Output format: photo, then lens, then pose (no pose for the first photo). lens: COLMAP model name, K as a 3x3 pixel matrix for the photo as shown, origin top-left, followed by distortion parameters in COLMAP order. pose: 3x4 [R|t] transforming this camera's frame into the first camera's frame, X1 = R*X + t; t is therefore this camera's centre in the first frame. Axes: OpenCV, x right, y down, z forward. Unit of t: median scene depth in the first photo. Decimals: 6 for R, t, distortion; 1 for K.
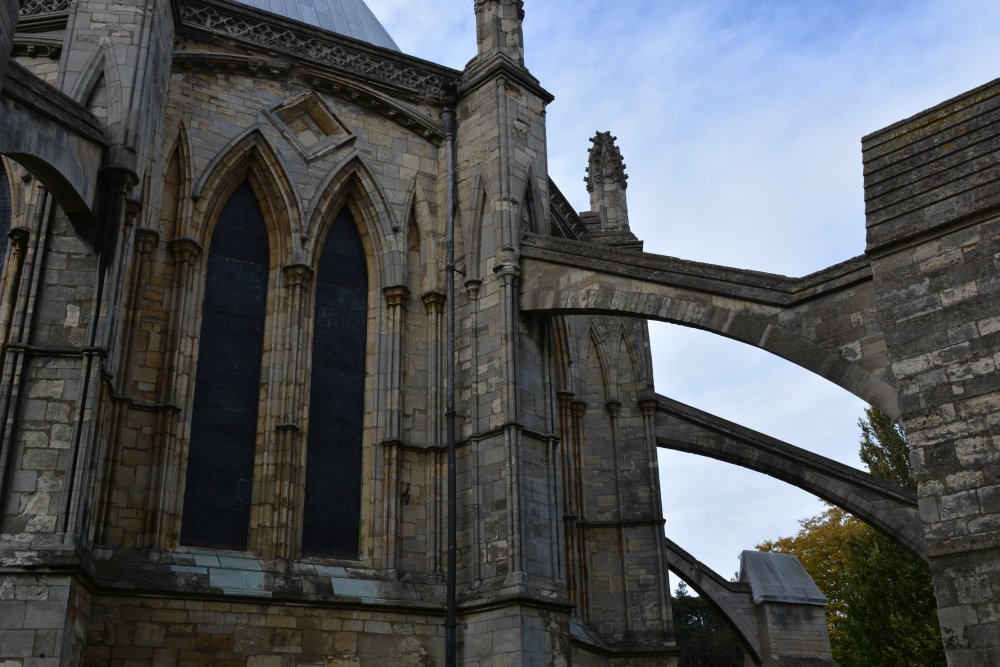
lens RADIAL K [[1049.7, 0, 500.0], [0, 1049.7, 333.5], [0, 0, 1]] dist [-0.029361, 0.006912]
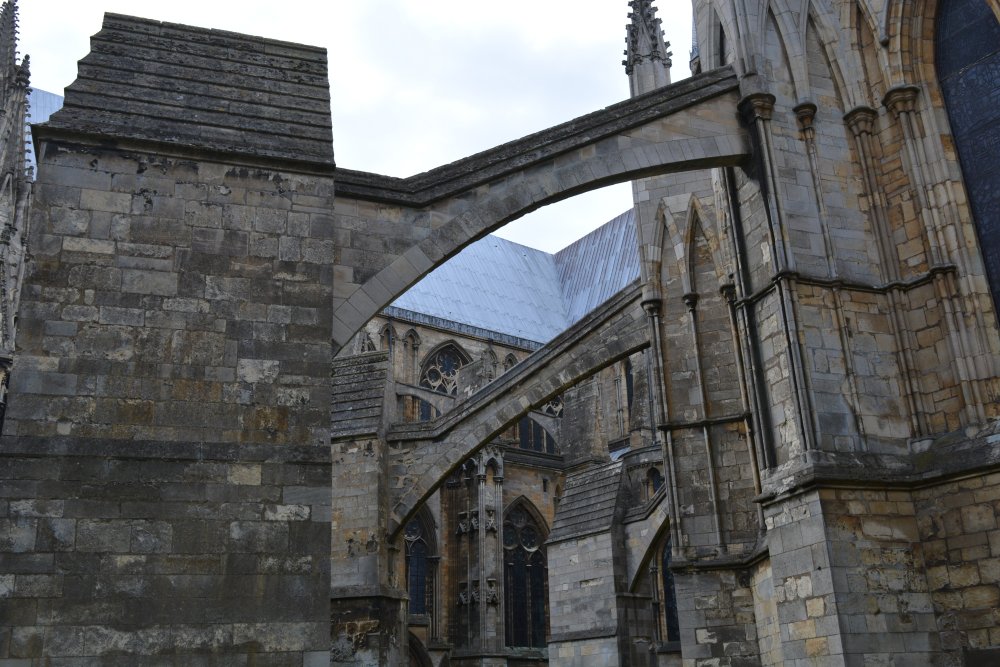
lens RADIAL K [[1049.7, 0, 500.0], [0, 1049.7, 333.5], [0, 0, 1]] dist [-0.029361, 0.006912]
pose [[0.088872, -0.313707, -0.945352, 0.547274], [0.424862, 0.870372, -0.248885, 0.207276], [0.900885, -0.379525, 0.210634, 0.523014]]
